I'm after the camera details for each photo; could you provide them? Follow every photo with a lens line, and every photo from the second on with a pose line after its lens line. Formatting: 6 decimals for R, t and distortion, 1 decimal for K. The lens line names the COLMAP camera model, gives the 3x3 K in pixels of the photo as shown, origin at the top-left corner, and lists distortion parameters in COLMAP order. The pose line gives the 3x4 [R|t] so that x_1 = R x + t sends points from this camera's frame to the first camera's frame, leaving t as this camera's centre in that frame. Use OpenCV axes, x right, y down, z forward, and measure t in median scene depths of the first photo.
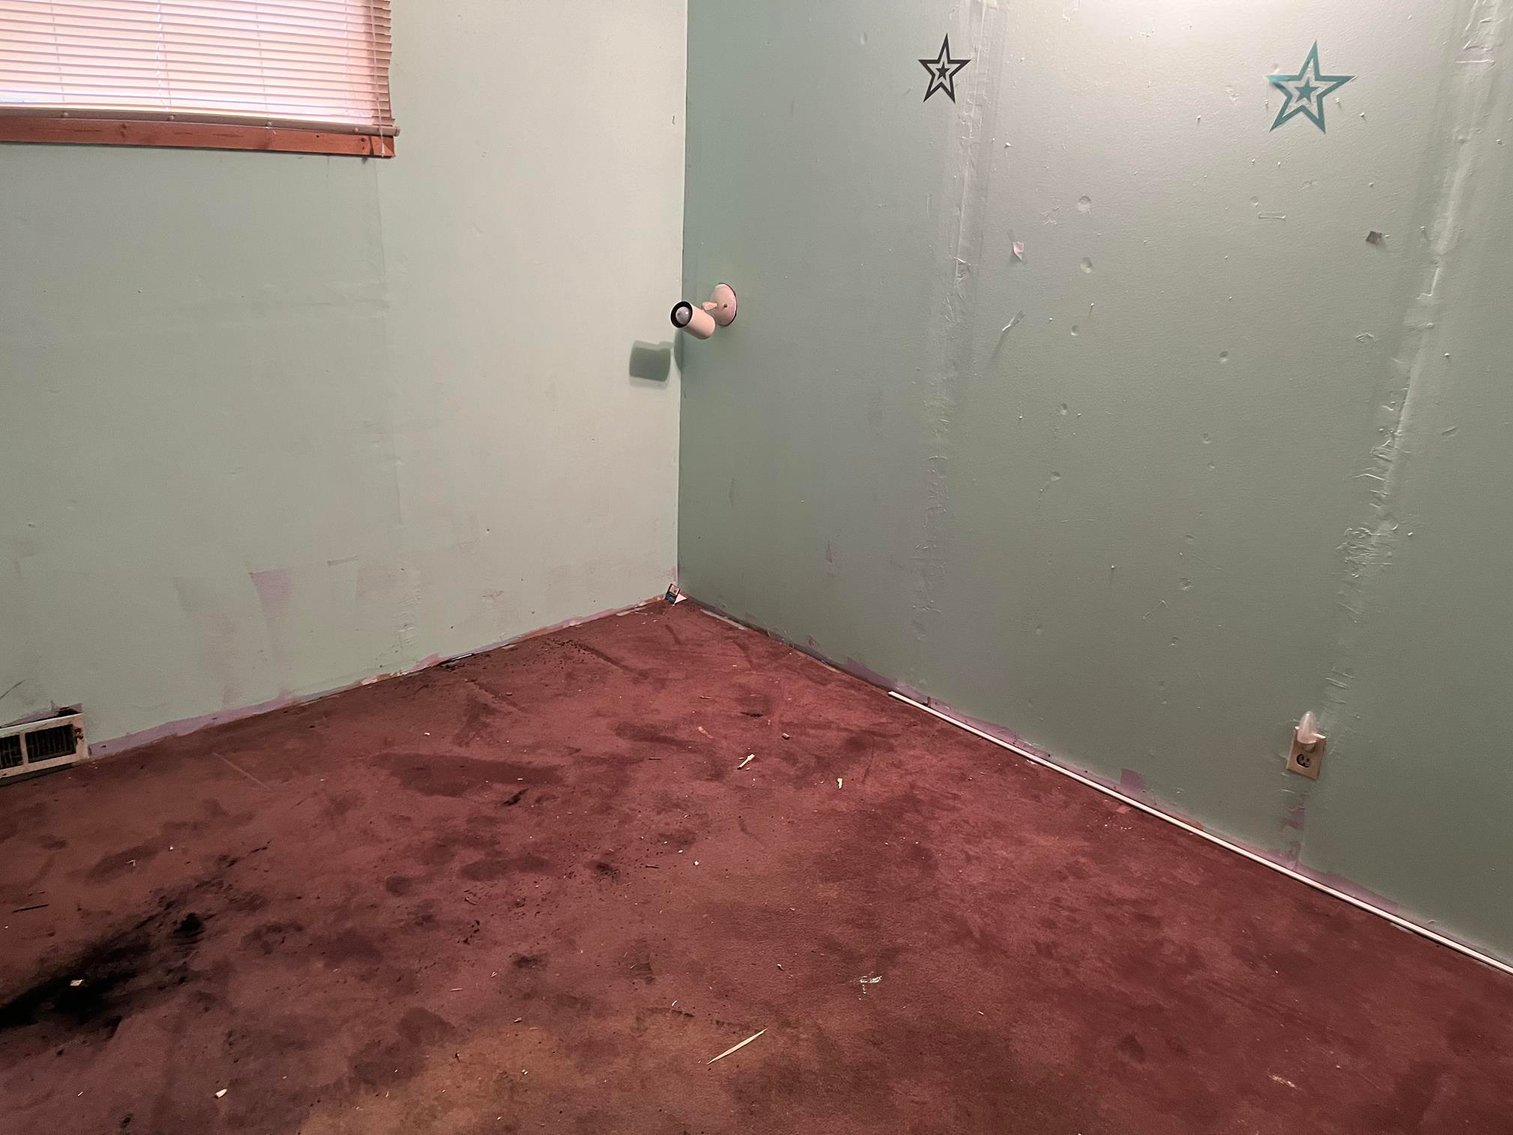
lens RADIAL K [[1143.4, 0, 758.3], [0, 1143.4, 565.7], [0, 0, 1]] dist [0.068411, -0.086640]
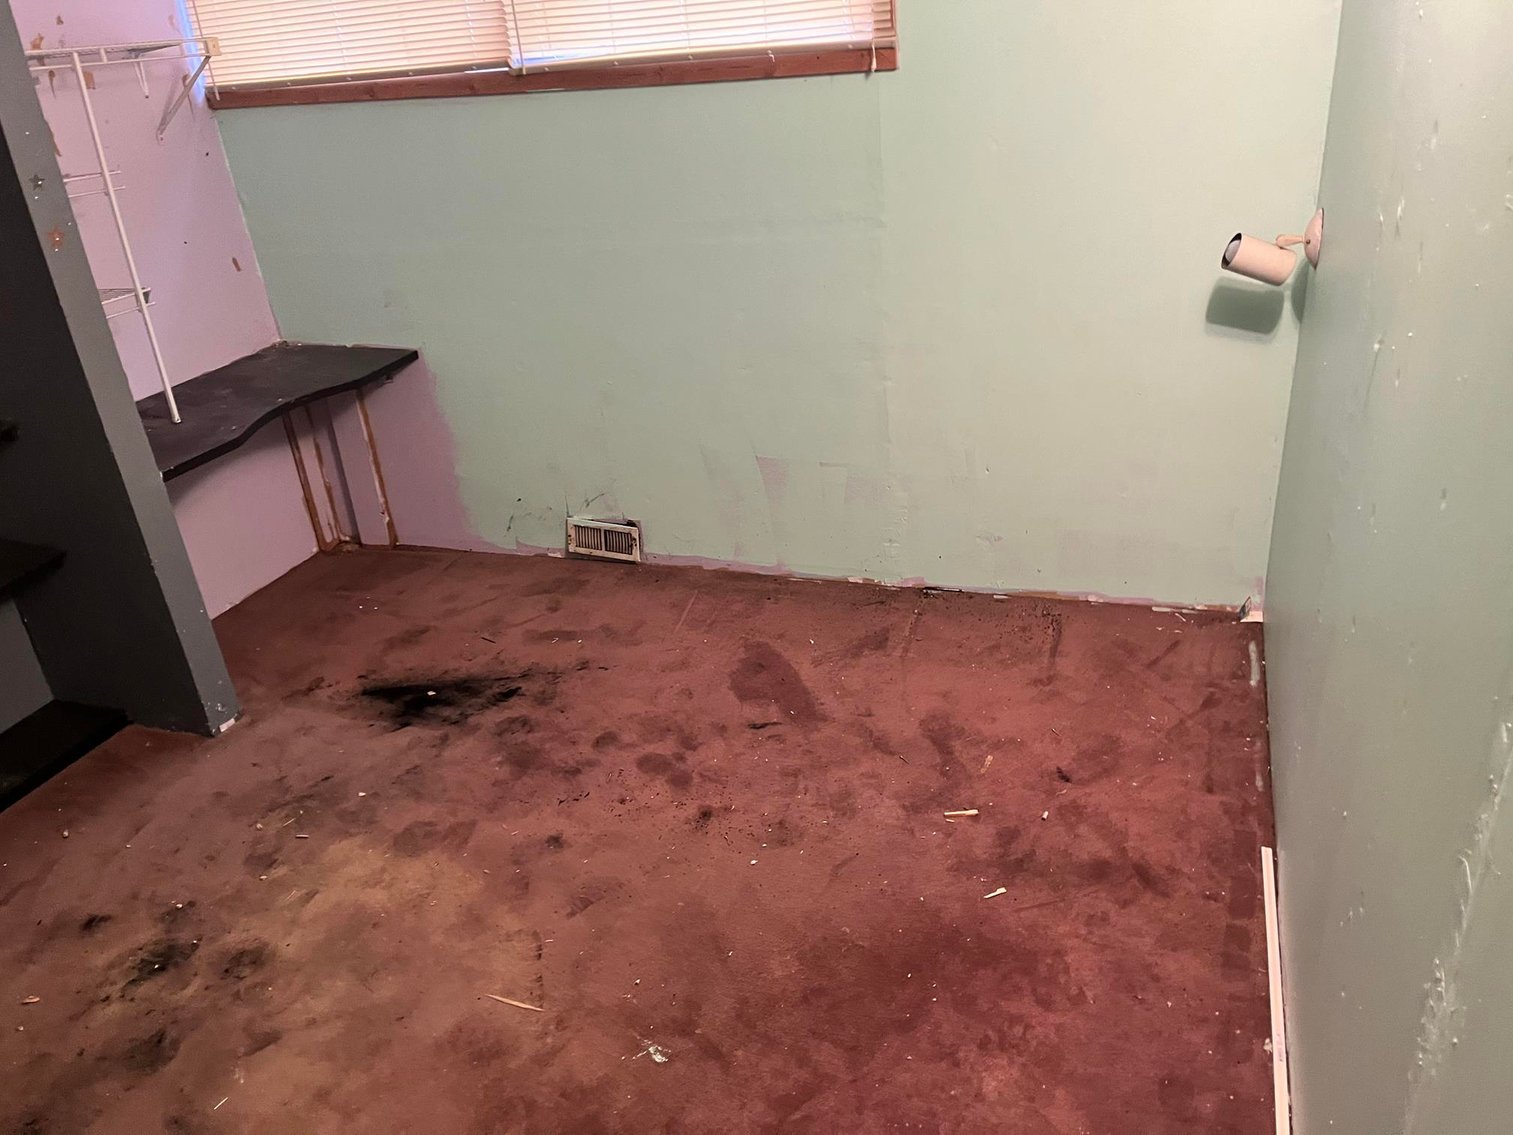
lens RADIAL K [[1143.4, 0, 751.2], [0, 1143.4, 571.6], [0, 0, 1]] dist [0.068411, -0.086640]
pose [[0.452044, 0.321301, -0.832119, 0.618634], [-0.198191, 0.945734, 0.257504, -0.199877], [0.869699, 0.048515, 0.491192, 0.487949]]
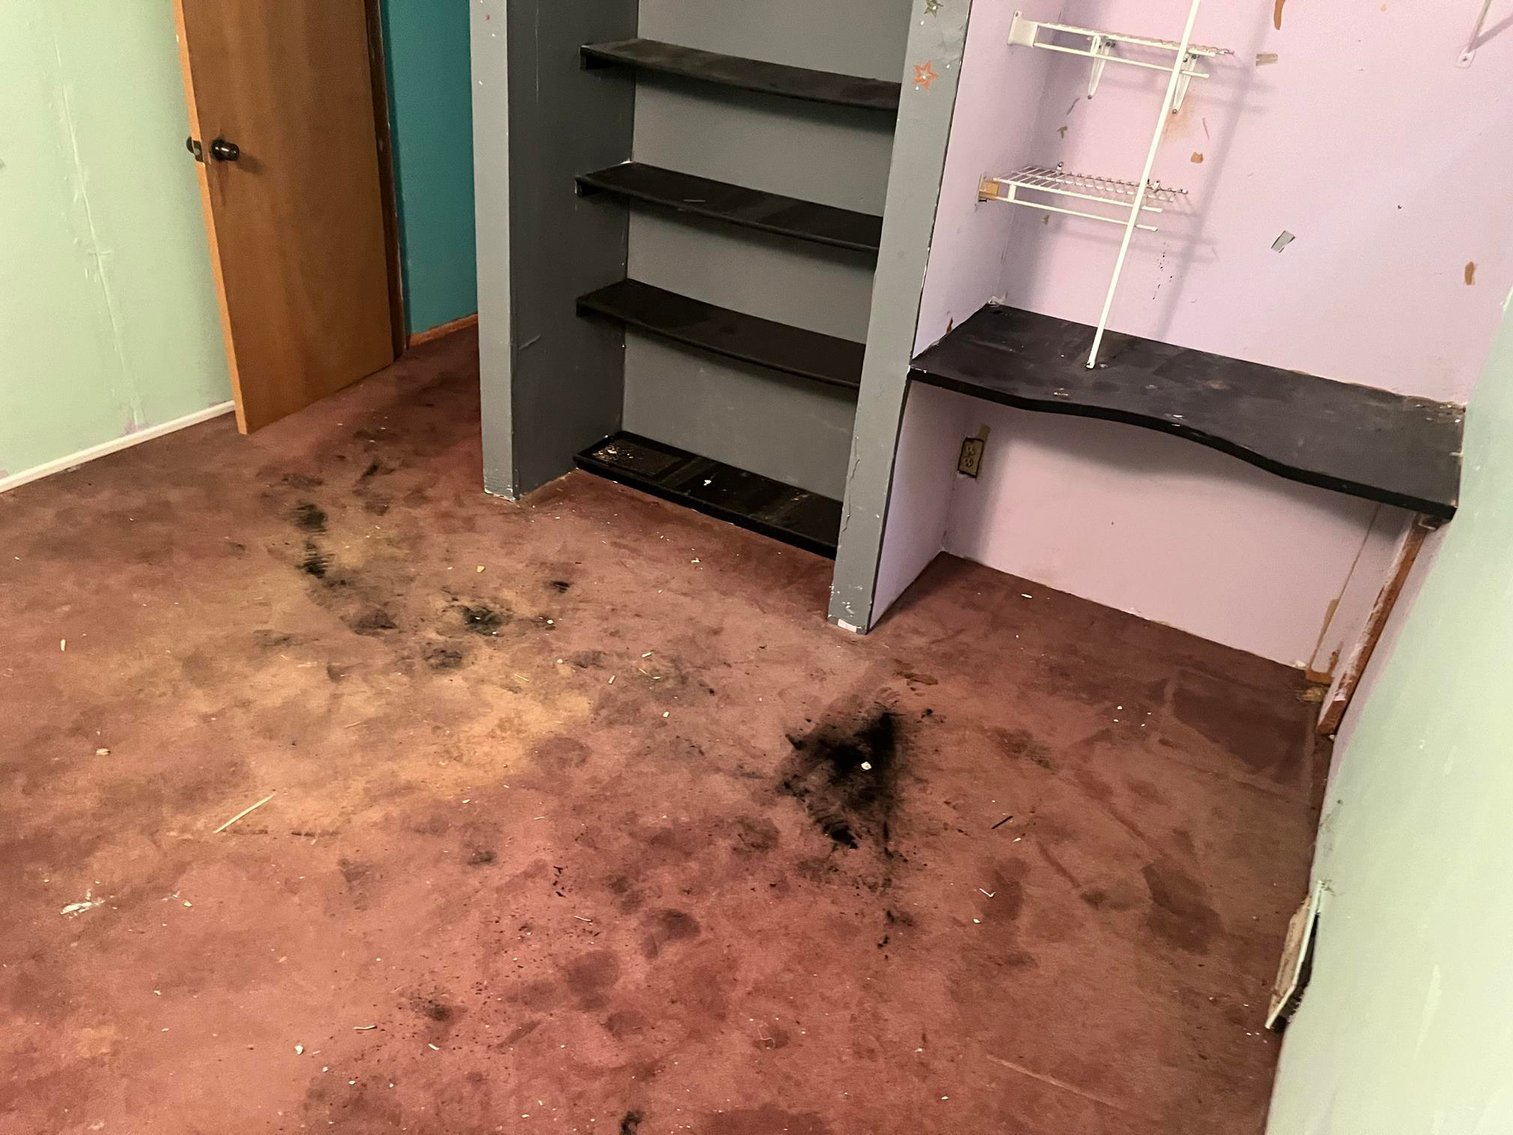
lens RADIAL K [[1143.4, 0, 755.0], [0, 1143.4, 578.9], [0, 0, 1]] dist [0.068411, -0.086640]
pose [[-0.943319, 0.058311, -0.326724, -0.093955], [-0.217690, 0.634383, 0.741734, -0.462447], [0.250519, 0.770817, -0.585732, 1.180180]]
